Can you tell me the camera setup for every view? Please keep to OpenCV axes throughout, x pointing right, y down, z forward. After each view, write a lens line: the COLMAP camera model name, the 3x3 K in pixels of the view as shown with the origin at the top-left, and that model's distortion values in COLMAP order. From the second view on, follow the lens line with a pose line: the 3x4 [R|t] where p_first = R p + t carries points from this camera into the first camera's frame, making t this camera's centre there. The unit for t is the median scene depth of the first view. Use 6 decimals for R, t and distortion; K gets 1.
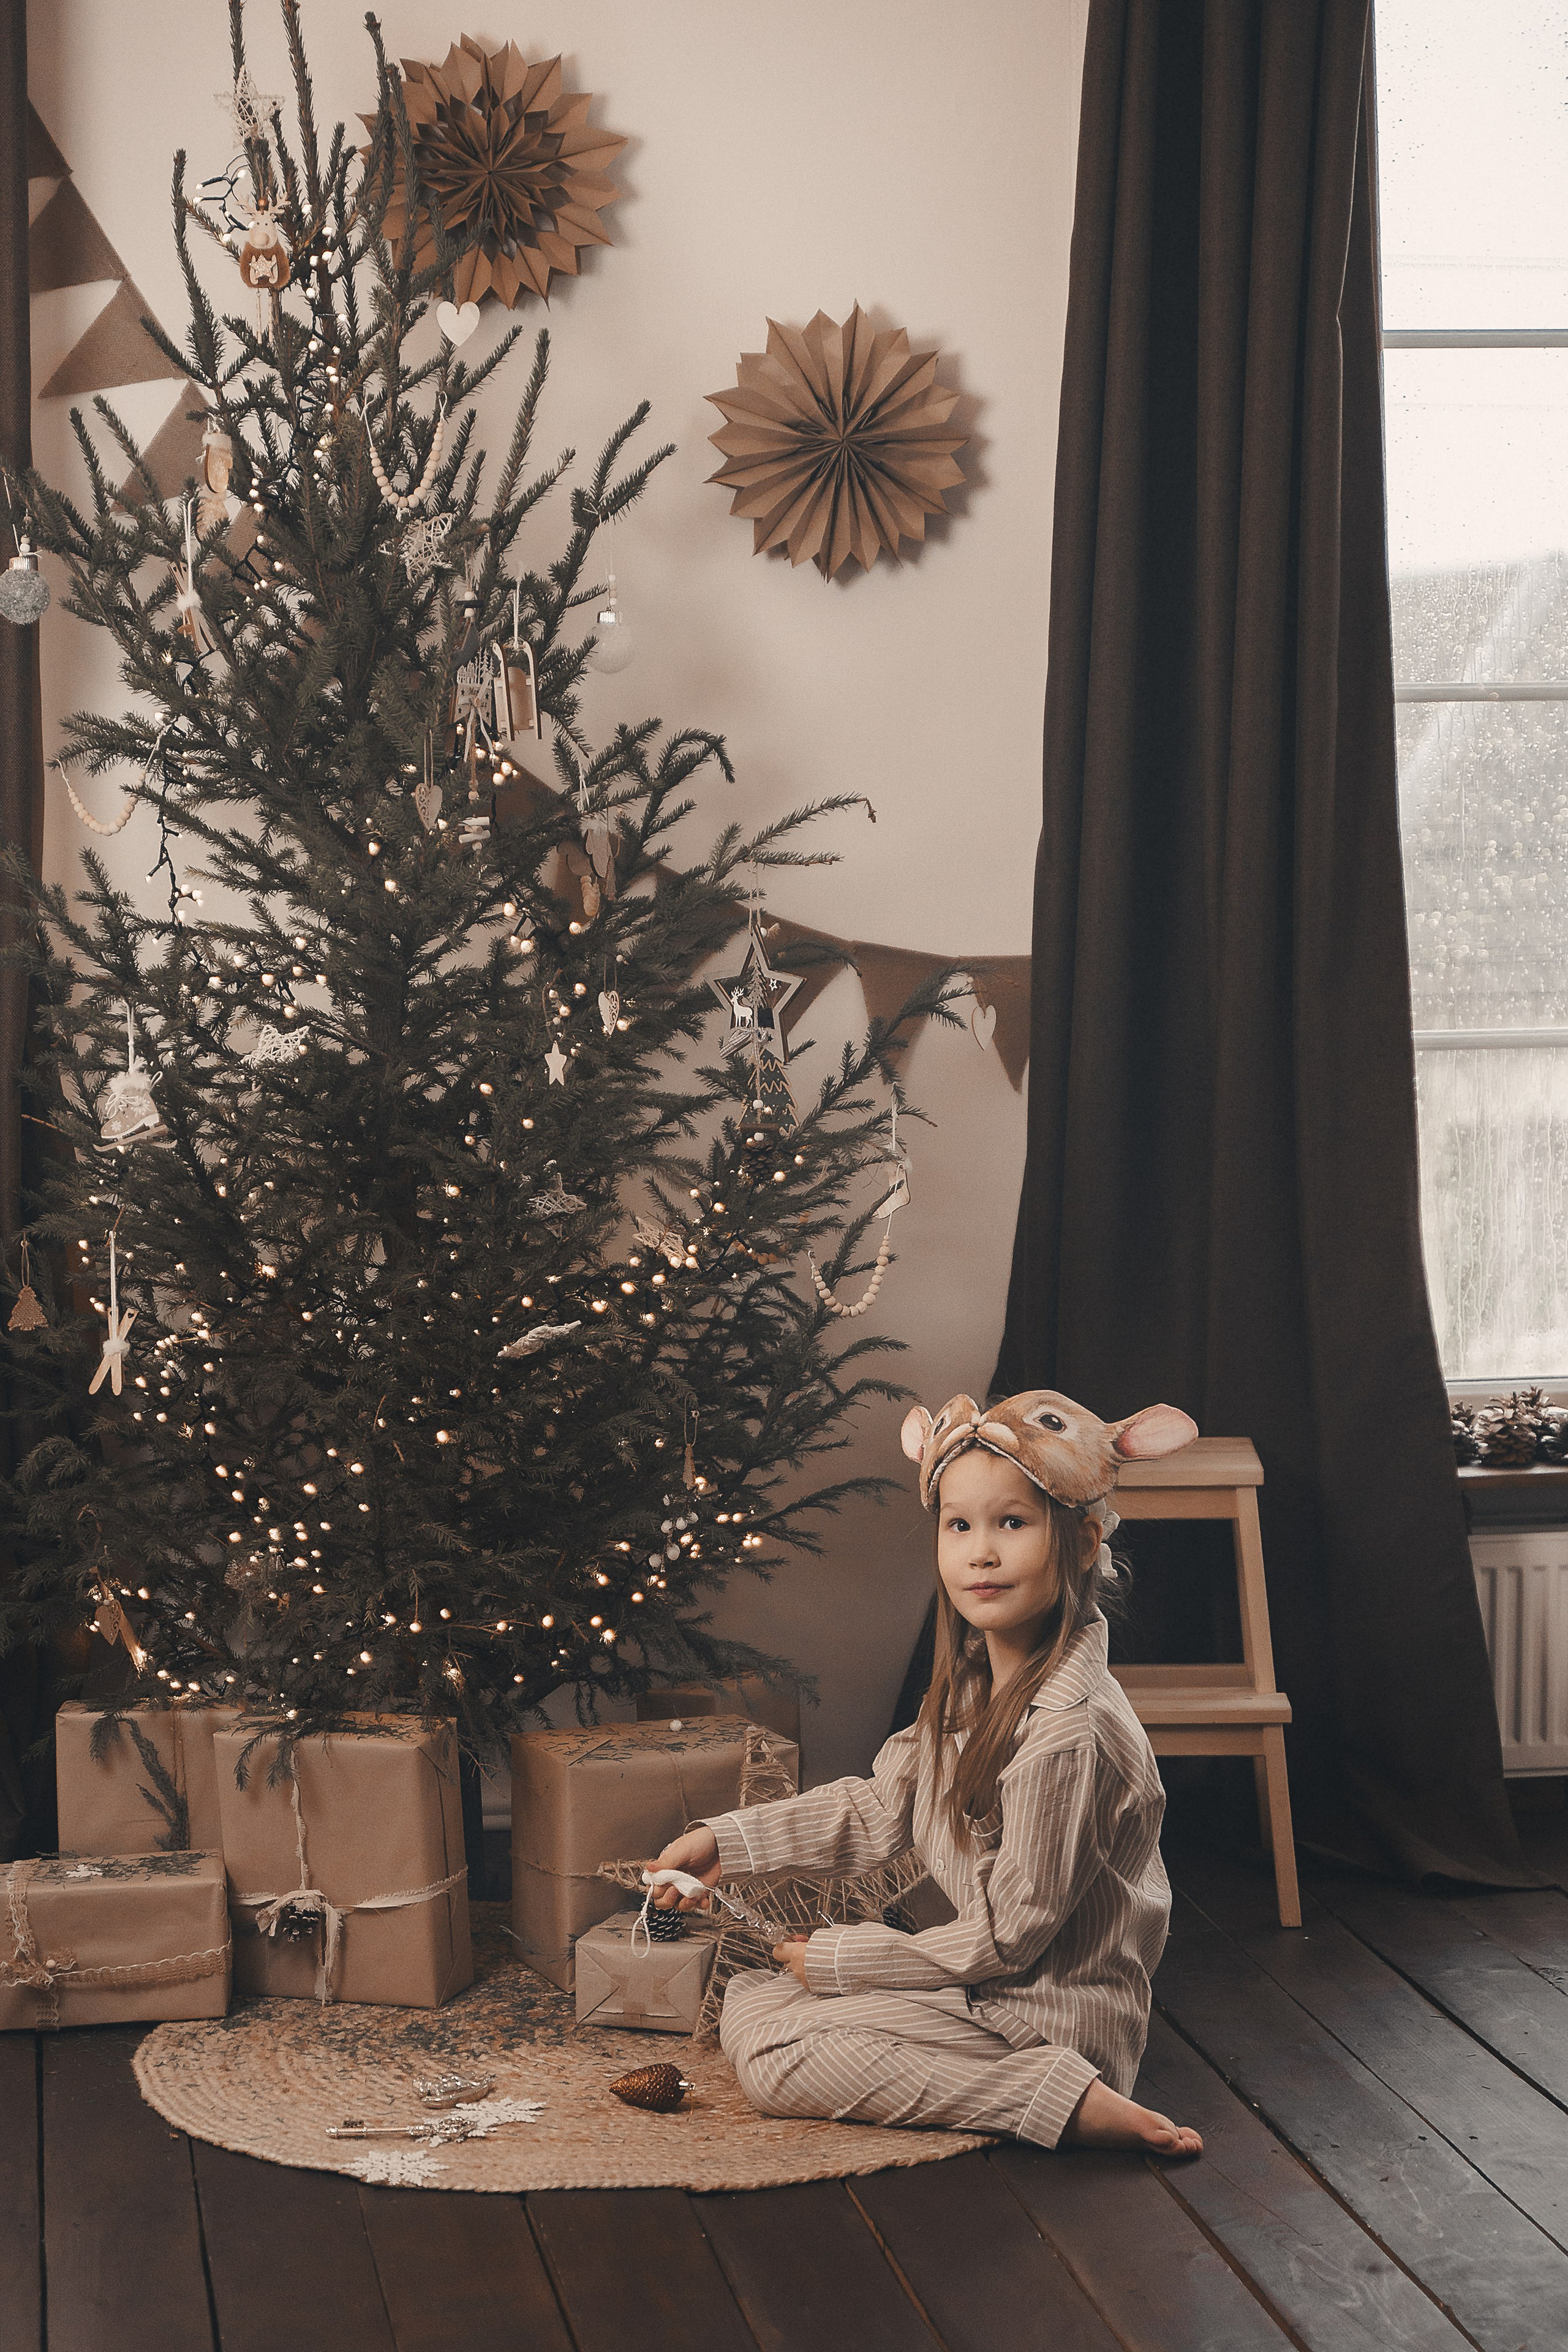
lens RADIAL K [[4212.3, 0, 784.0], [0, 4212.3, 1176.0], [0, 0, 1]] dist [-0.056266, 0.179438]
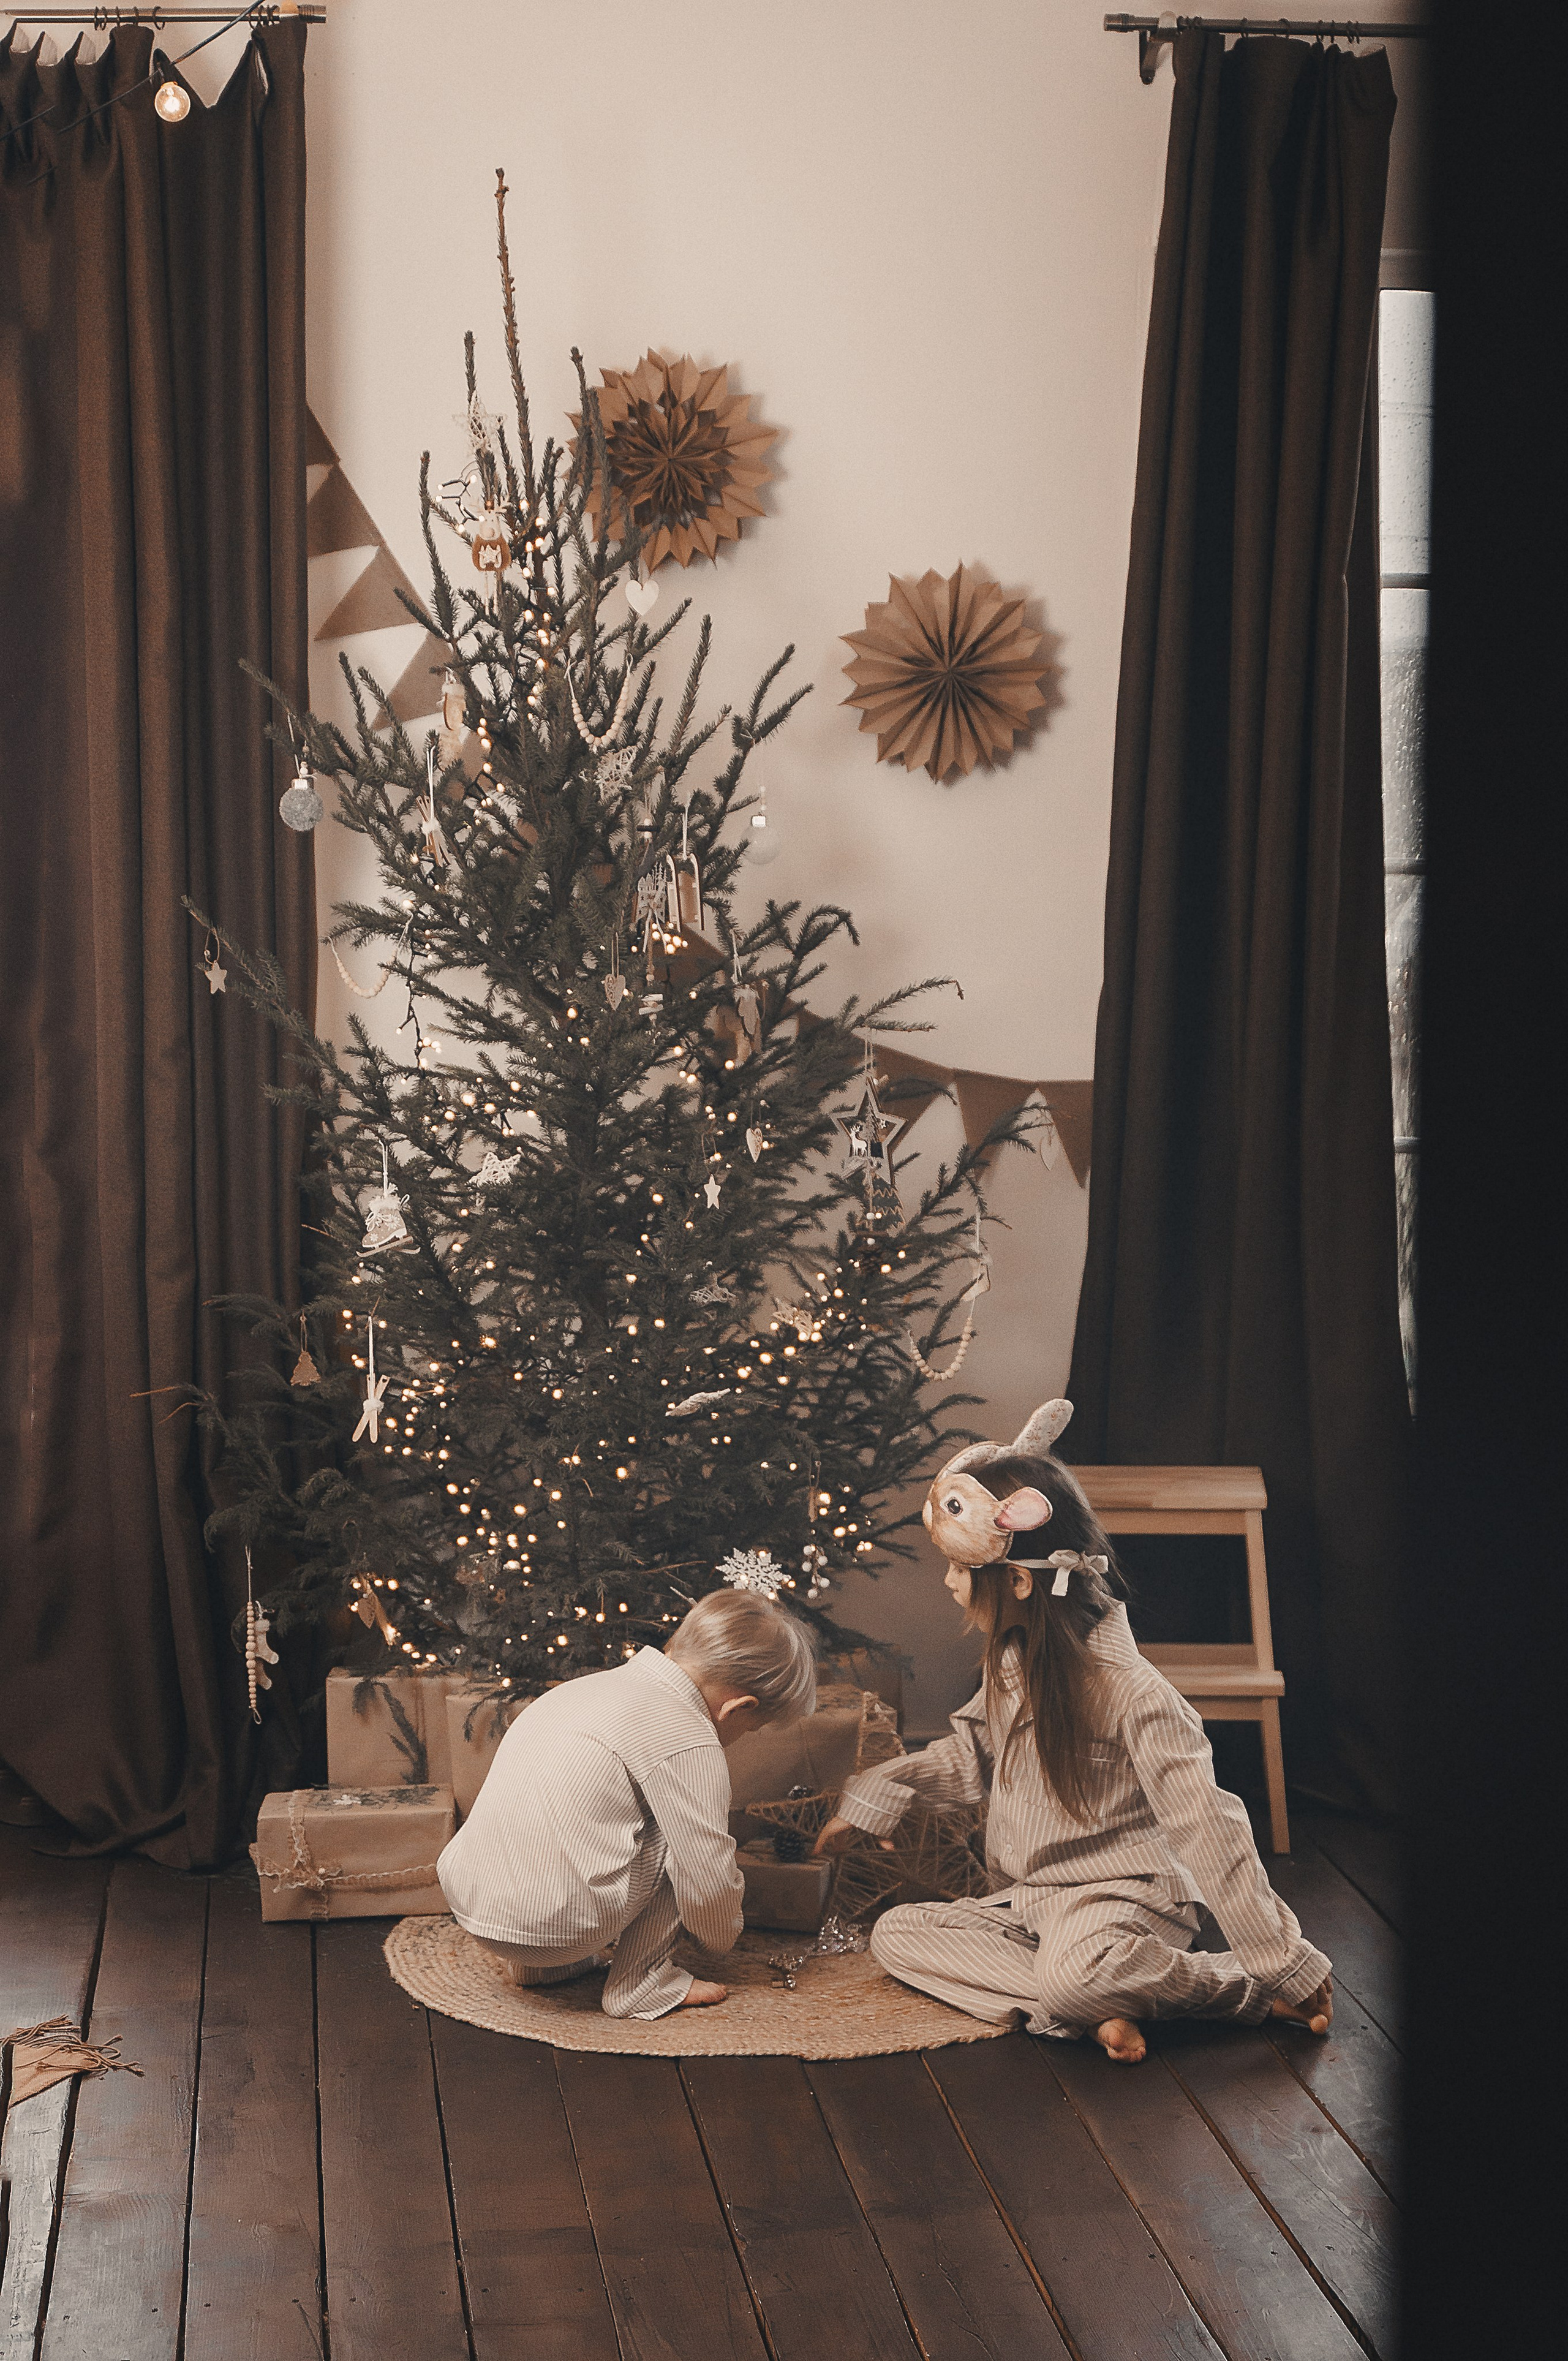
lens RADIAL K [[3987.2, 0, 784.0], [0, 3987.2, 1180.5], [0, 0, 1]] dist [-0.050265, -0.139813]
pose [[0.998579, 0.011187, -0.052098, 0.030341], [-0.008593, 0.998725, 0.049737, -0.086476], [0.052588, -0.049218, 0.997403, -0.210616]]
